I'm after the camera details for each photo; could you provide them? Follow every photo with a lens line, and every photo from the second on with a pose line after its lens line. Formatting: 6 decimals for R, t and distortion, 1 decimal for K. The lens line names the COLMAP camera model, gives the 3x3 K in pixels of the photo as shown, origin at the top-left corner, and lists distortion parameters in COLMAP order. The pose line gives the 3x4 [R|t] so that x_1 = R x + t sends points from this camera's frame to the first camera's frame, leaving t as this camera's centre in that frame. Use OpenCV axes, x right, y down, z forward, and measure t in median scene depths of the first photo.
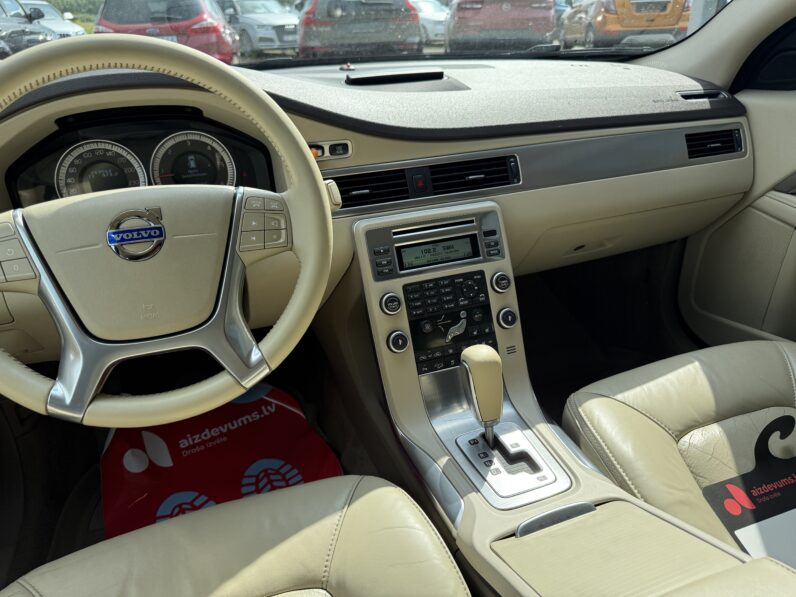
lens RADIAL K [[566.7, 0, 396.2], [0, 566.7, 295.5], [0, 0, 1]] dist [0.095954, -0.149836]
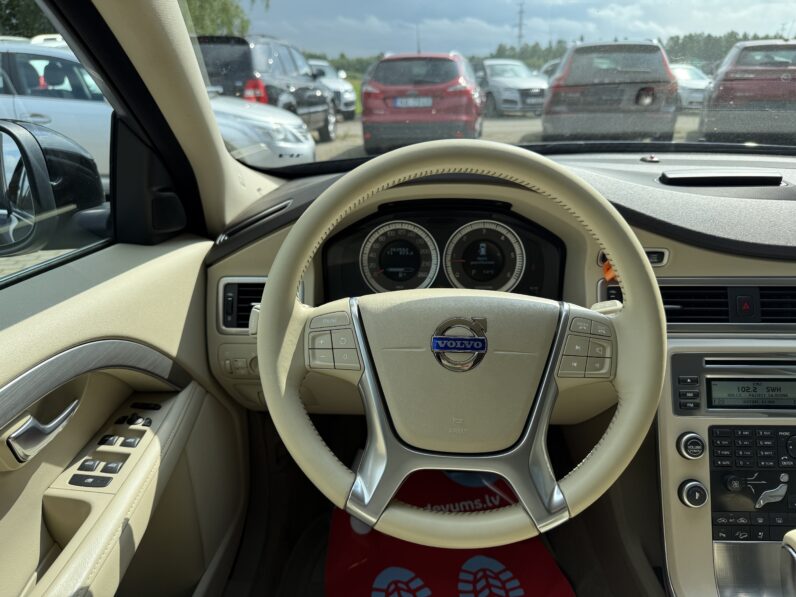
lens RADIAL K [[571.7, 0, 395.0], [0, 571.7, 296.0], [0, 0, 1]] dist [0.054451, -0.070270]
pose [[0.926913, 0.152360, -0.342956, -0.152414], [-0.182946, 0.981383, -0.058465, -0.070715], [0.327664, 0.116934, 0.937530, 0.032084]]
